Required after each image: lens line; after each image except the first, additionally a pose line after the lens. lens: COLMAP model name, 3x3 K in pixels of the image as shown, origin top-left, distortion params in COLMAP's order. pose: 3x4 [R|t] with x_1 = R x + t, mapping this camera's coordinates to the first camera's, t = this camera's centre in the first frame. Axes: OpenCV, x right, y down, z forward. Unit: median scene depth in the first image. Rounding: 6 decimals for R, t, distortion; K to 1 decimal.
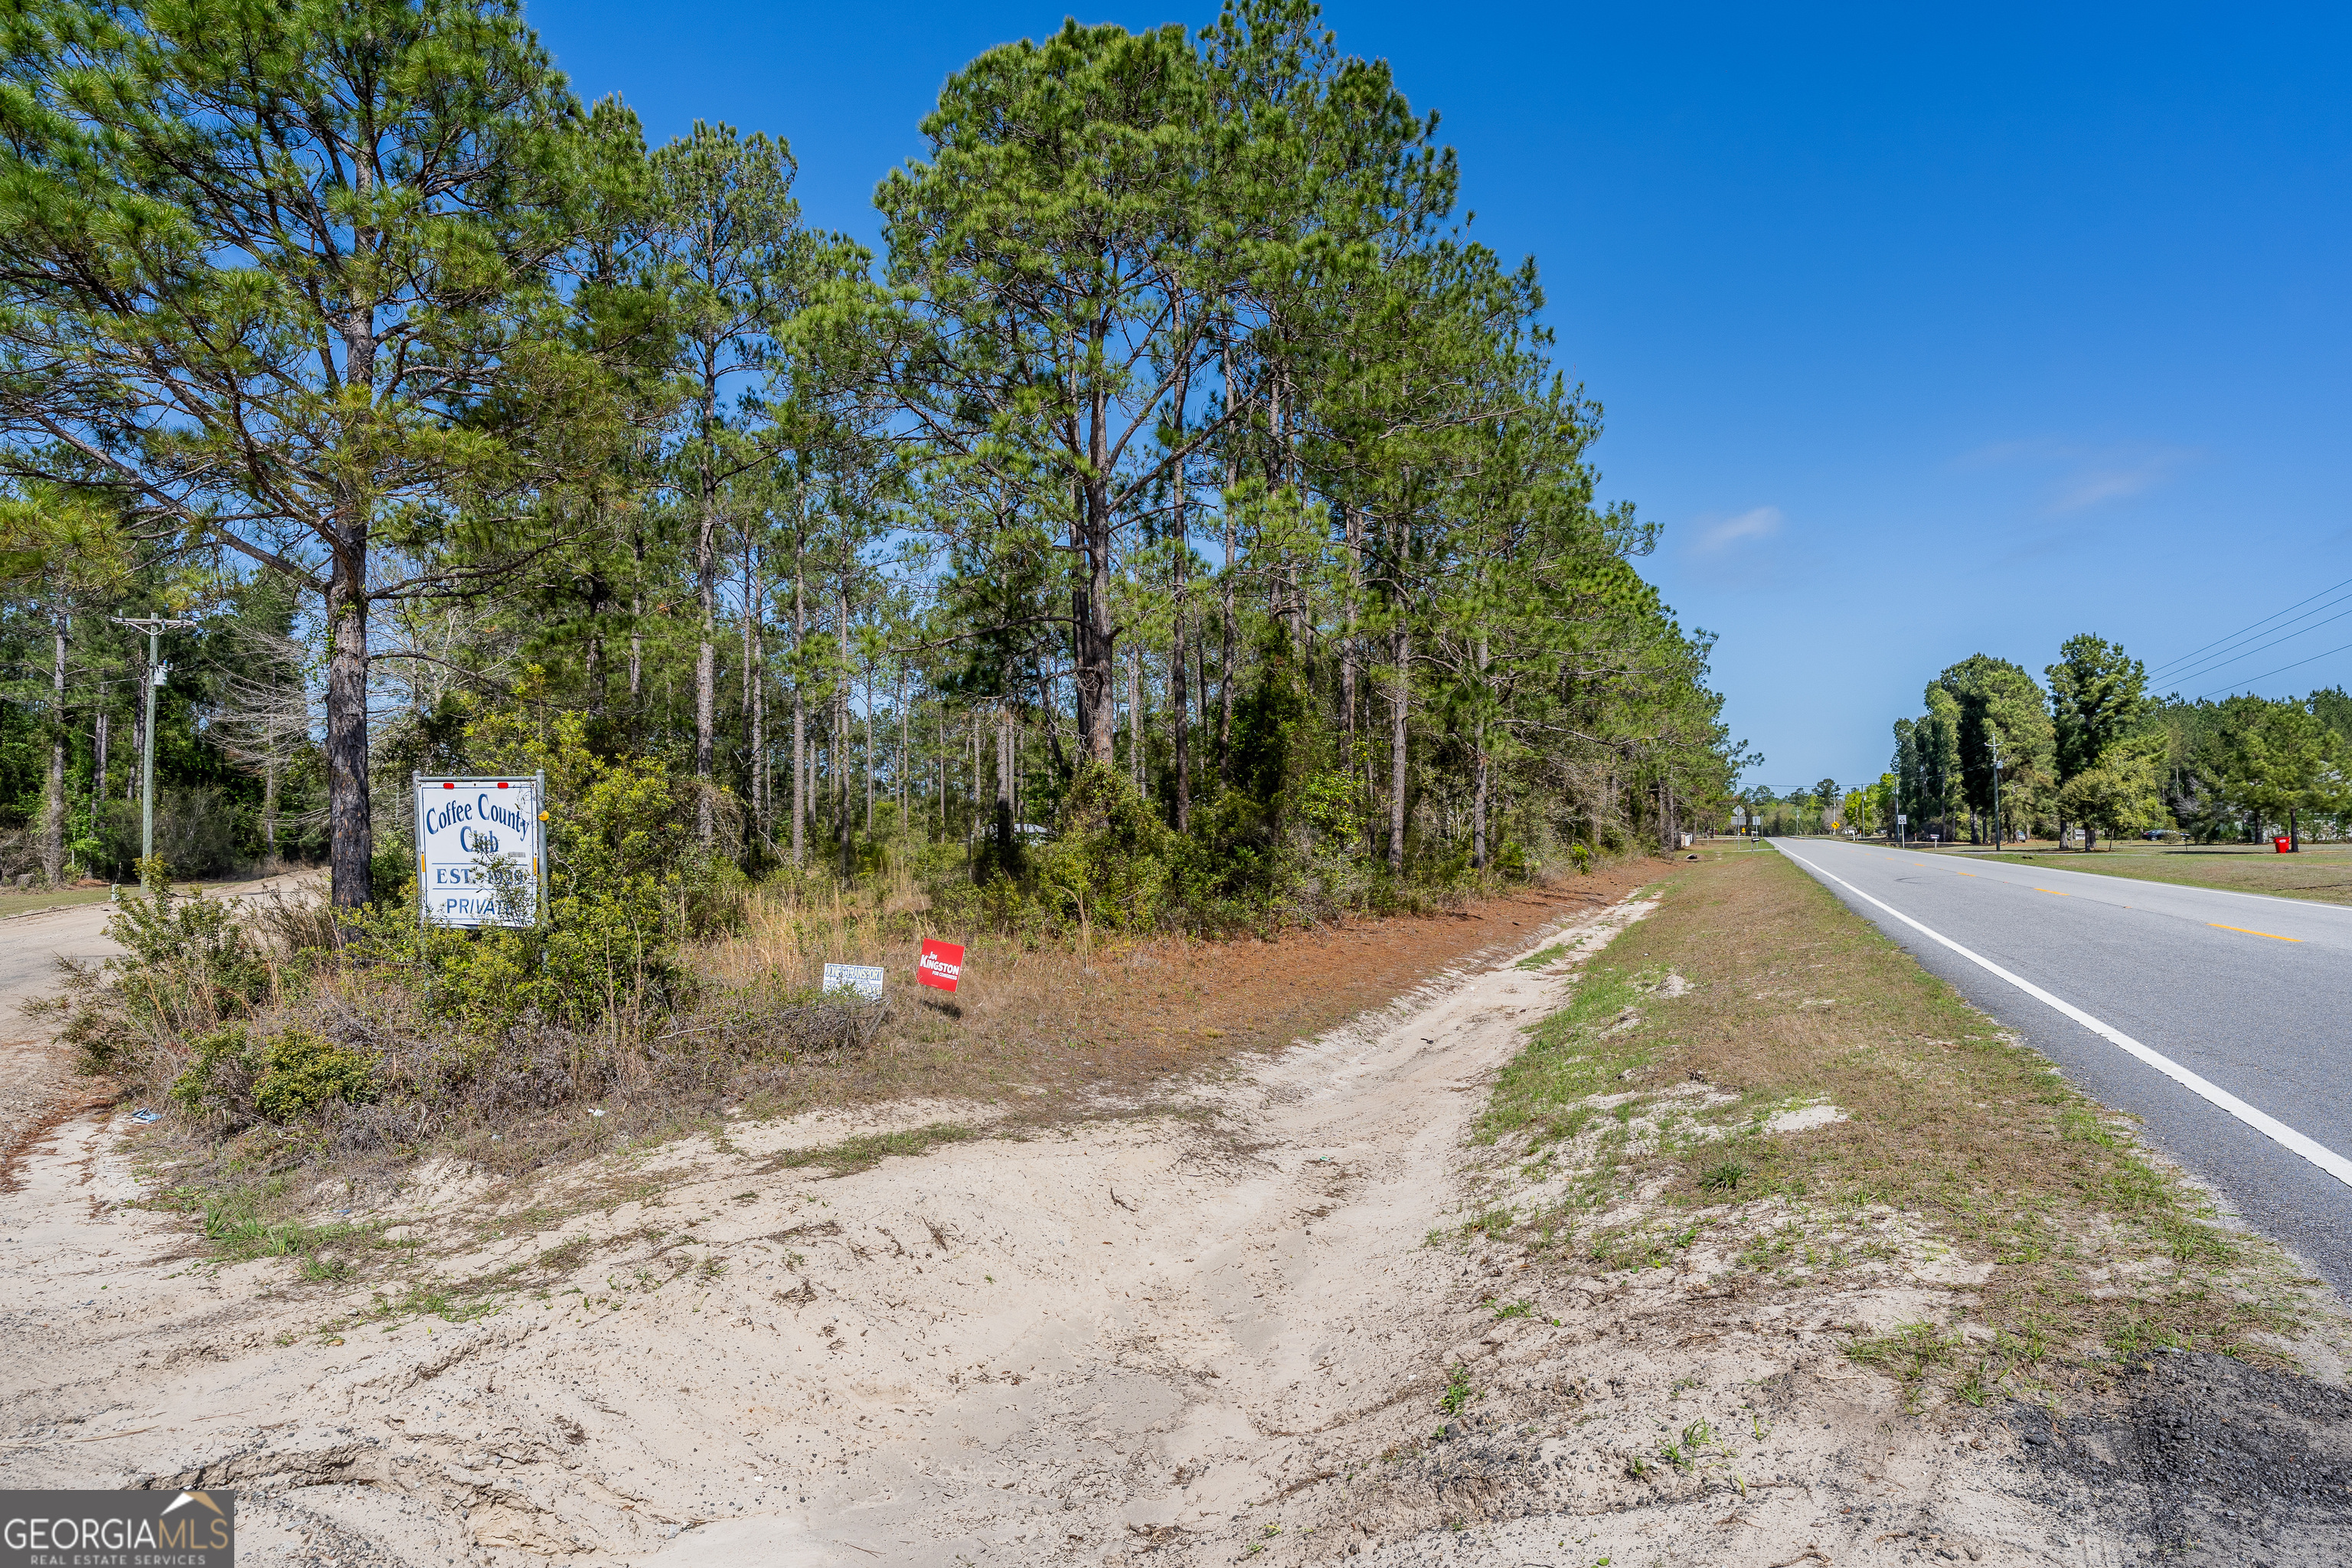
lens RADIAL K [[1358.5, 0, 1176.0], [0, 1358.5, 788.0], [0, 0, 1]] dist [-0.000198, 0.000058]
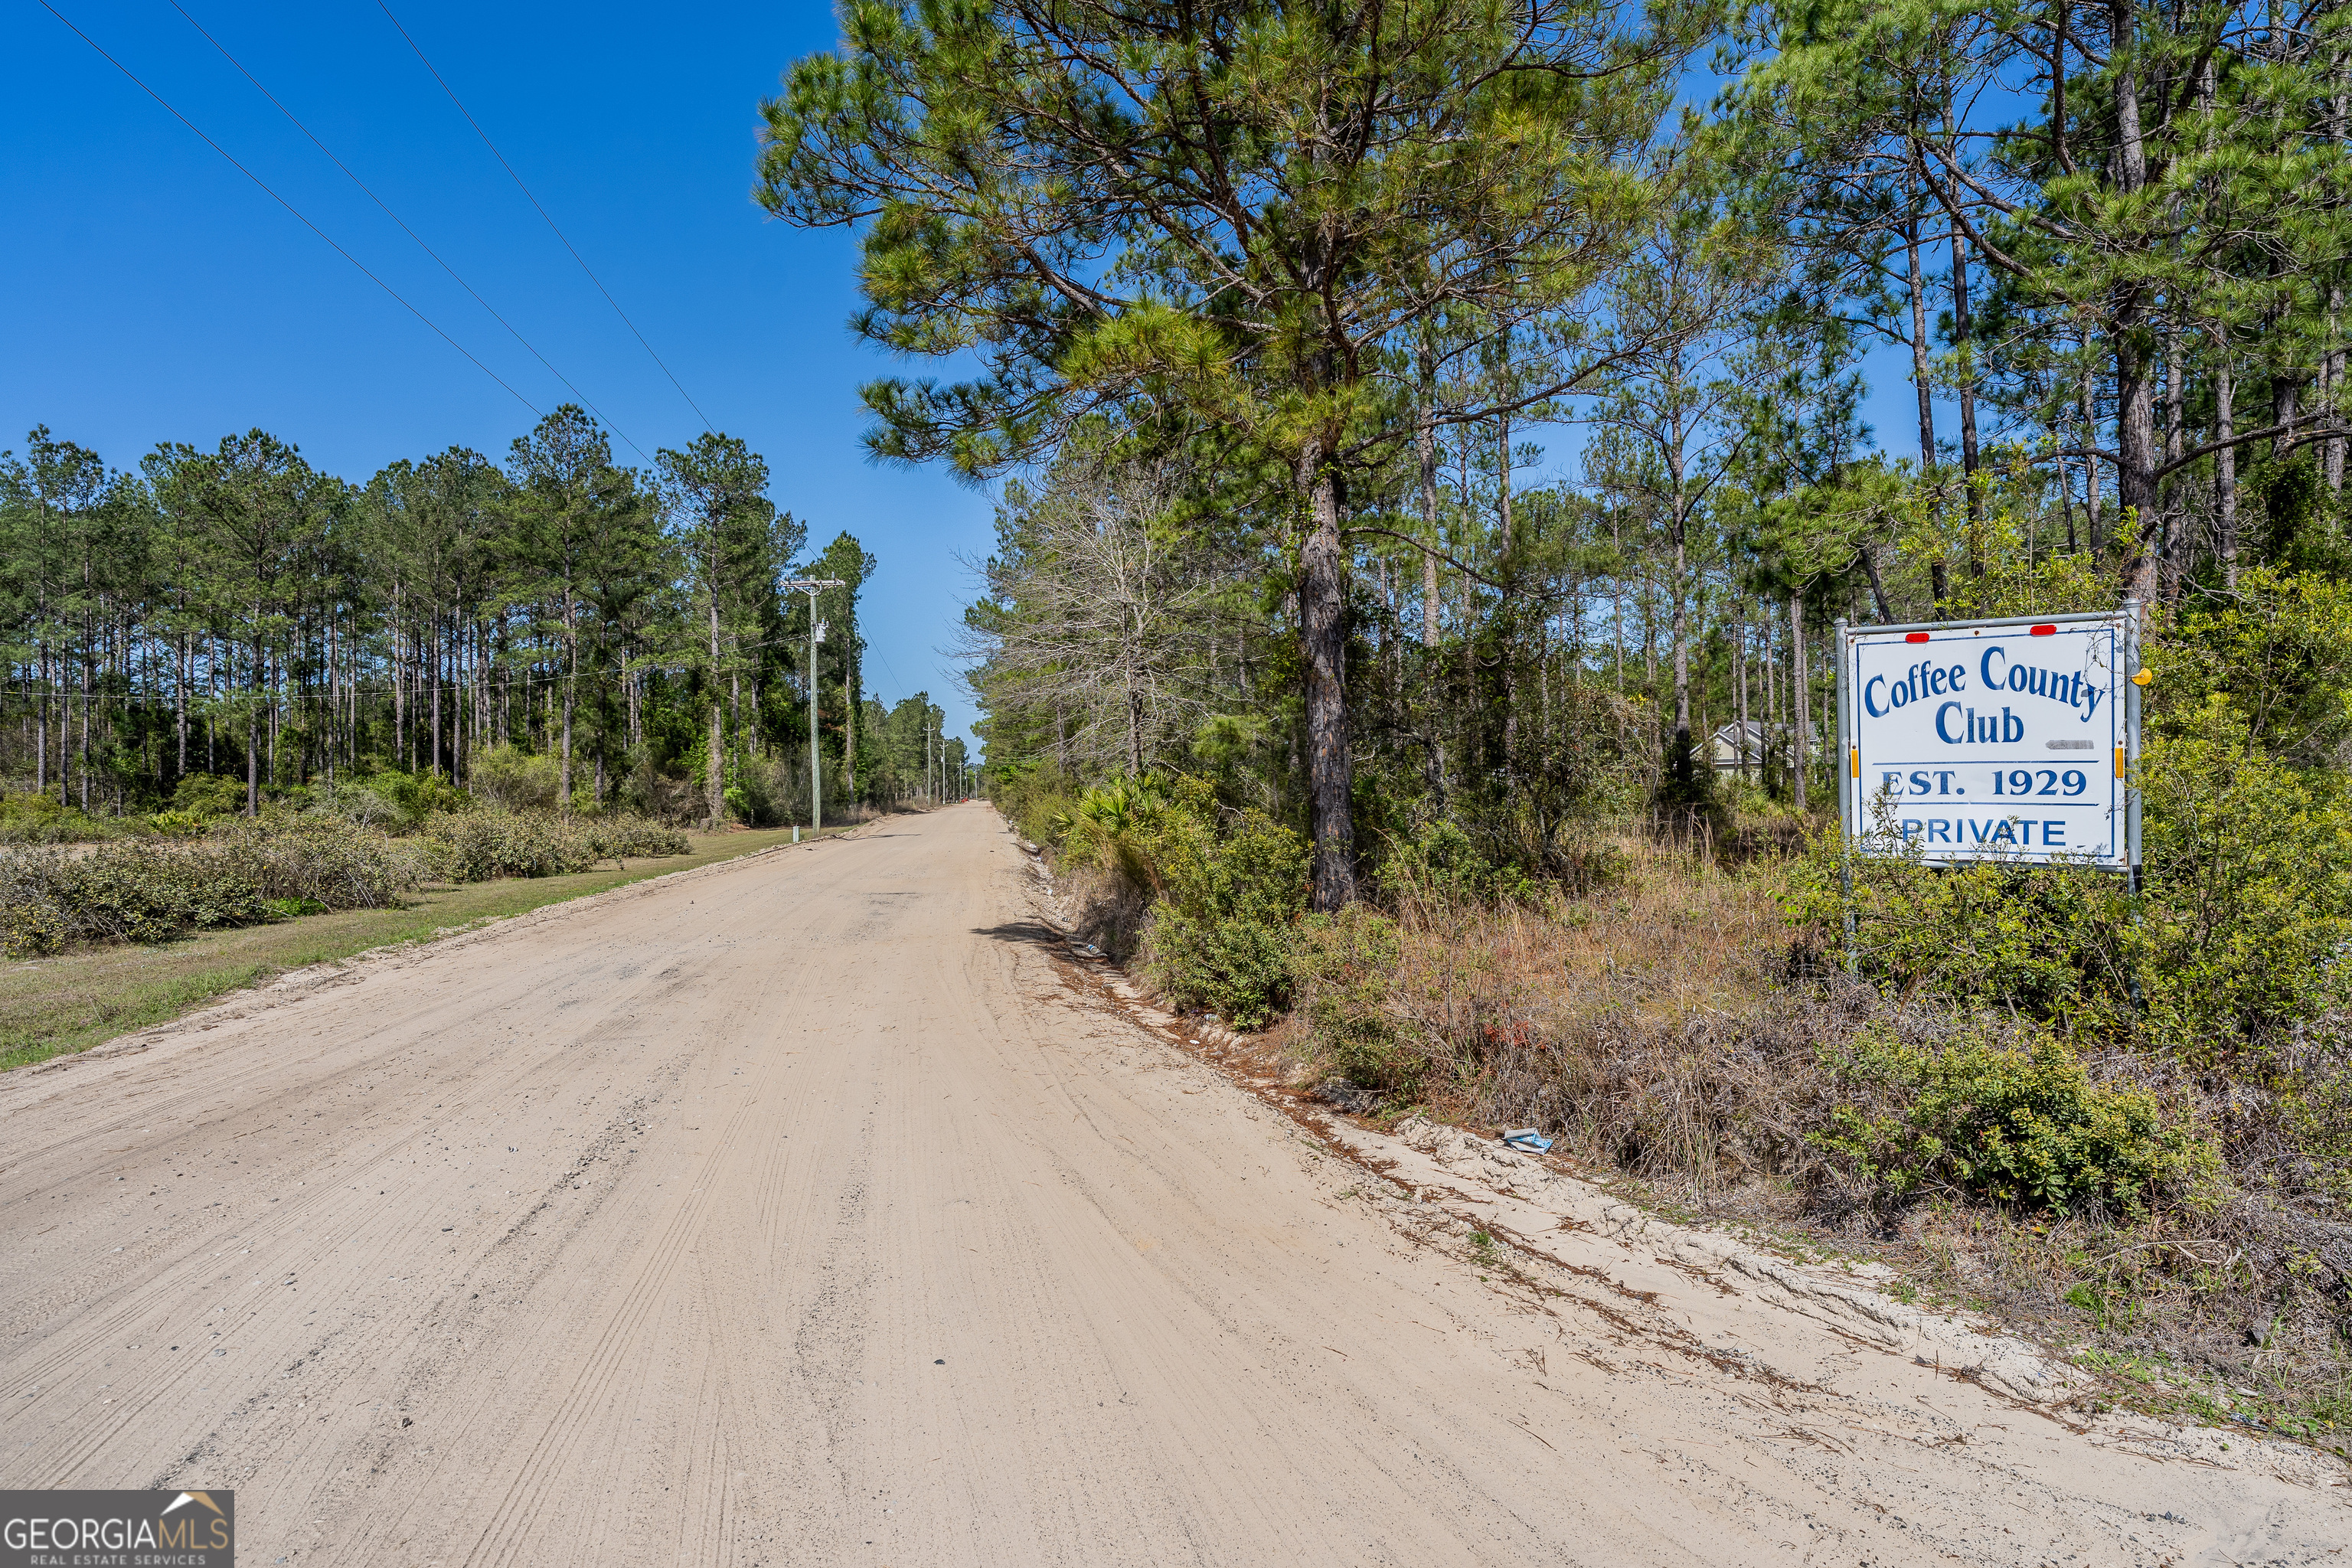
lens RADIAL K [[1358.5, 0, 1176.3], [0, 1358.5, 785.6], [0, 0, 1]] dist [-0.000198, 0.000058]
pose [[0.949155, -0.012199, -0.314572, -0.658688], [0.024293, 0.999108, 0.034553, 0.036015], [0.313870, -0.040439, 0.948604, 0.295034]]
